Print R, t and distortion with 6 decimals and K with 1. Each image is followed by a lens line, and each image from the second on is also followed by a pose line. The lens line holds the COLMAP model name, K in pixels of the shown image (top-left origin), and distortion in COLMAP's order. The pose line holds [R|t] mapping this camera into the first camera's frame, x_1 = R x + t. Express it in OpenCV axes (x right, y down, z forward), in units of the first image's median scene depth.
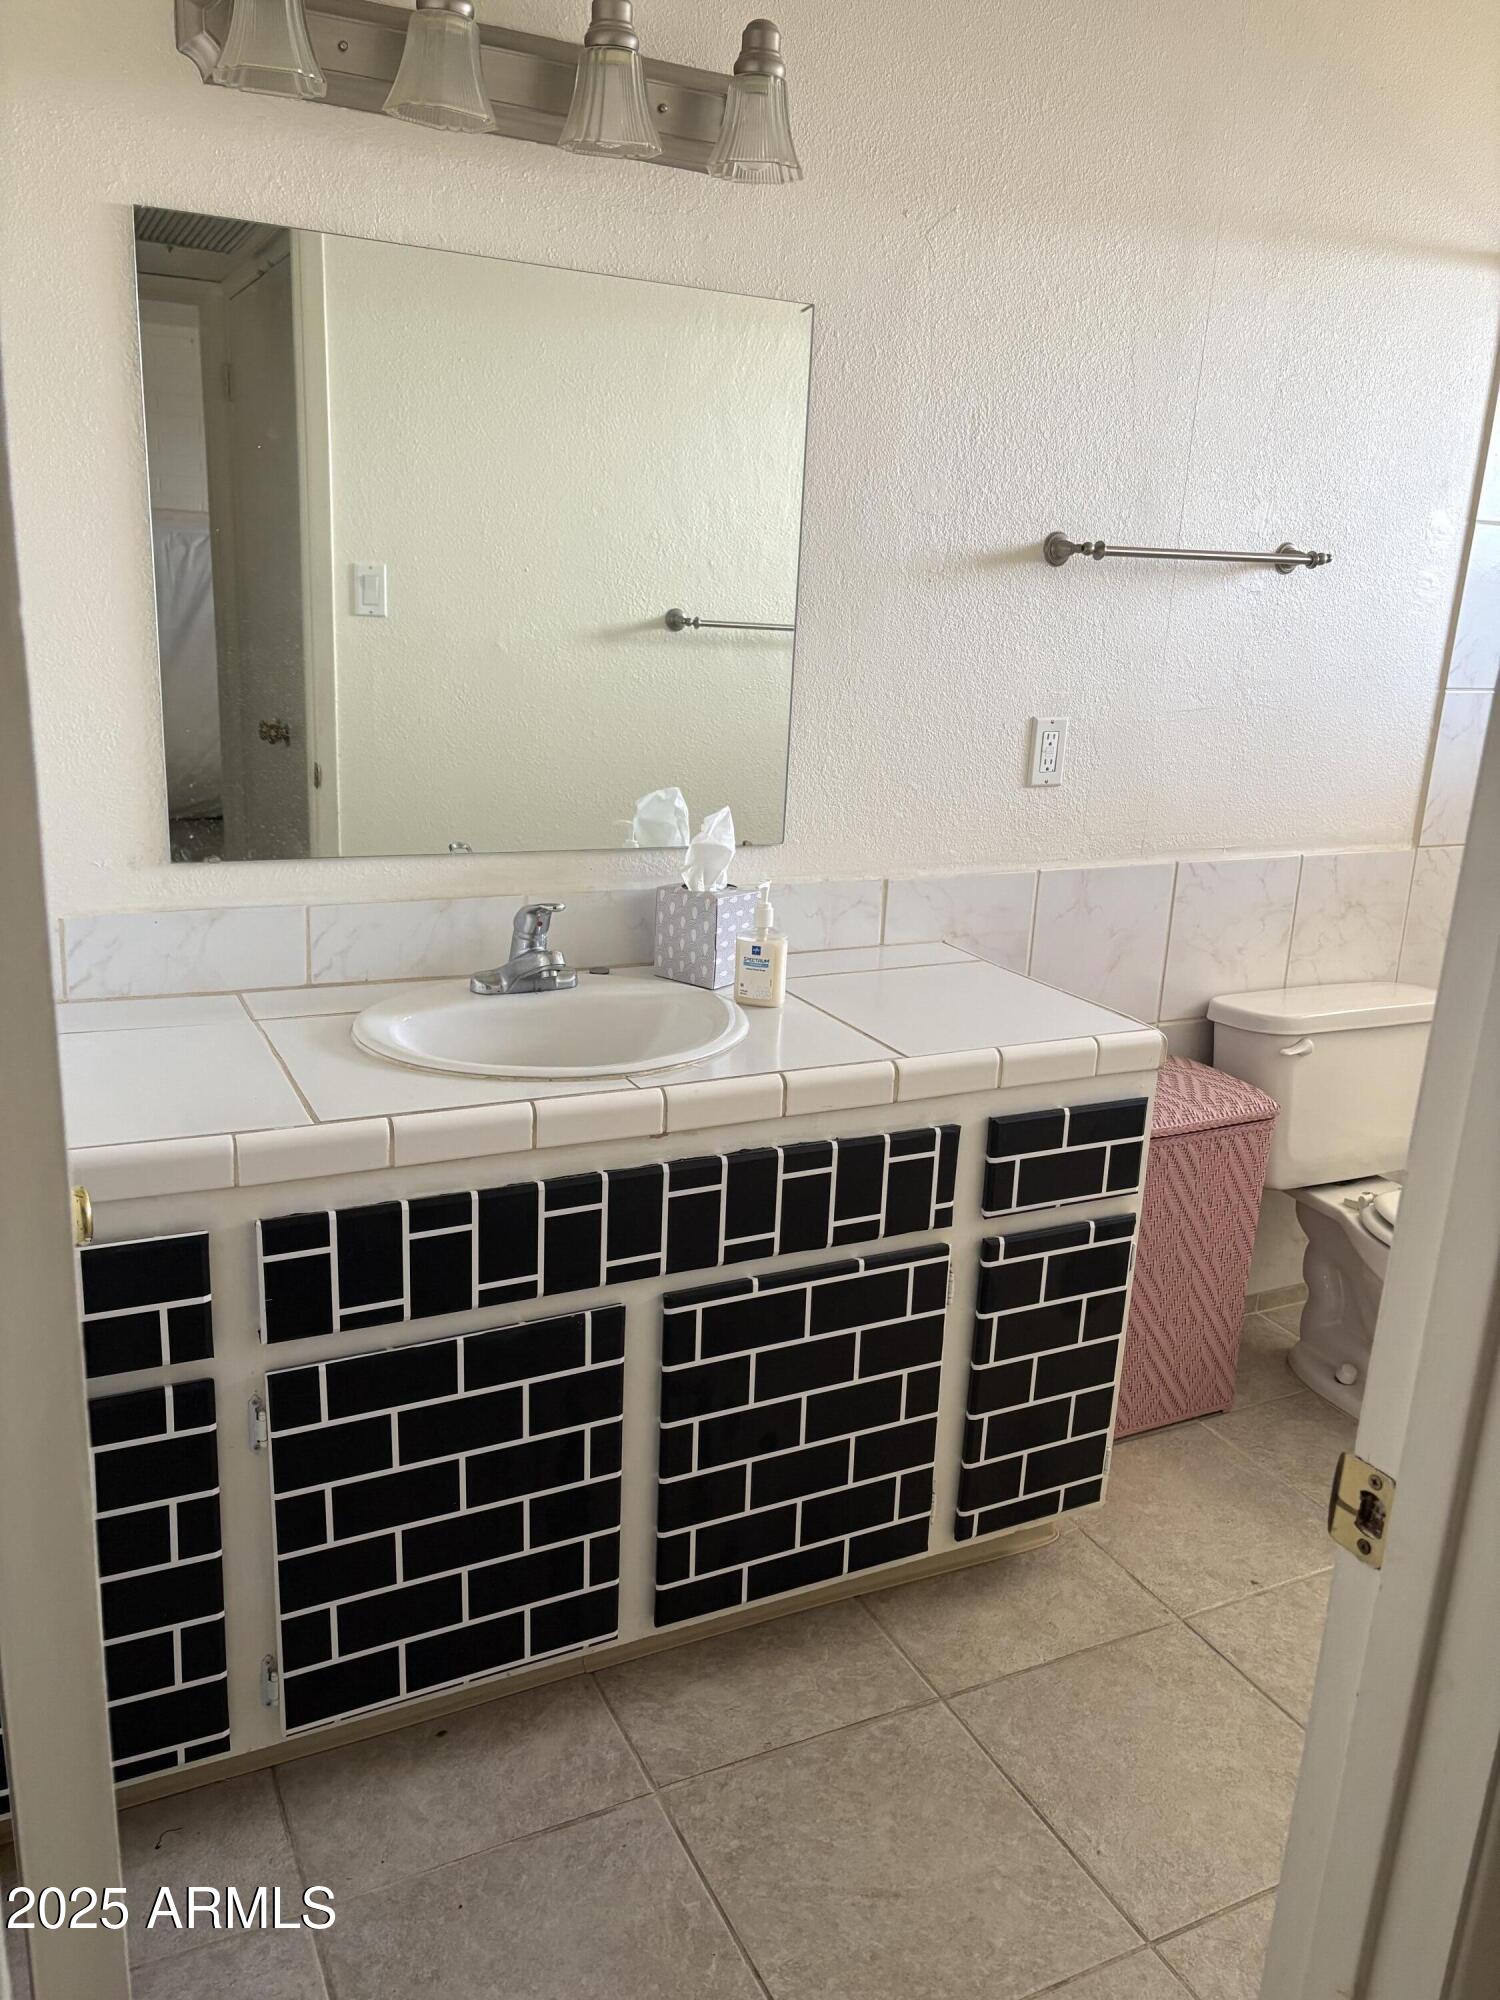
lens RADIAL K [[1516.4, 0, 744.9], [0, 1516.4, 1014.9], [0, 0, 1]] dist [0.070007, -0.072127]
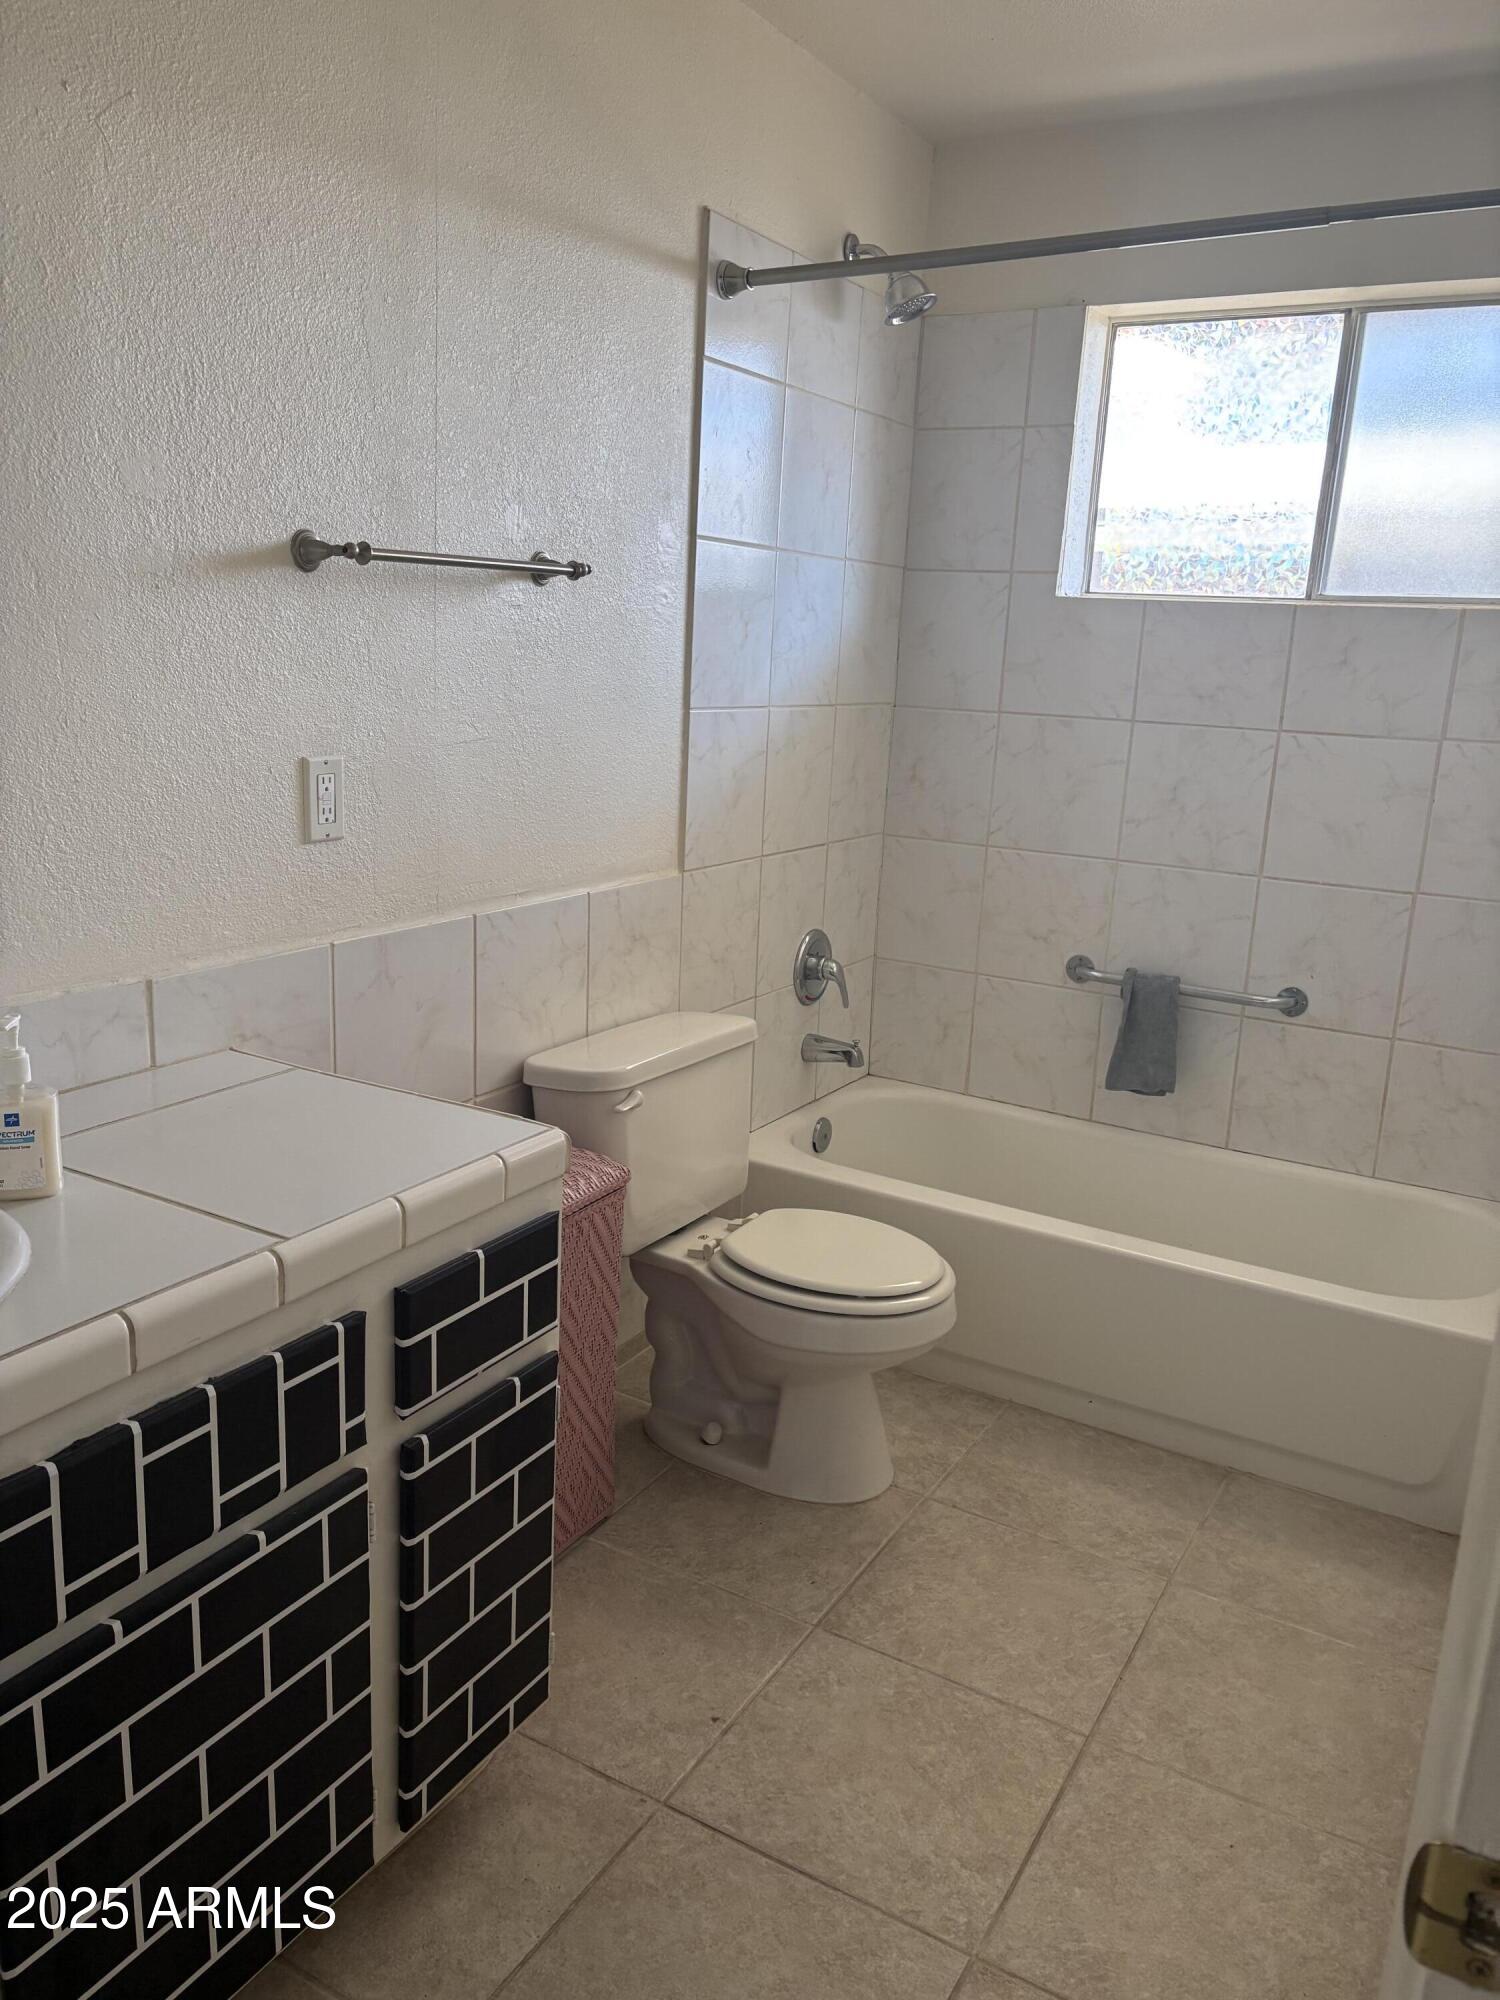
lens RADIAL K [[1500.2, 0, 703.5], [0, 1500.2, 1001.6], [0, 0, 1]] dist [0.039022, -0.045339]
pose [[0.845579, -0.139008, 0.515435, -0.062747], [0.152911, 0.988116, 0.015633, -0.051363], [-0.511483, 0.065597, 0.856786, 0.235170]]
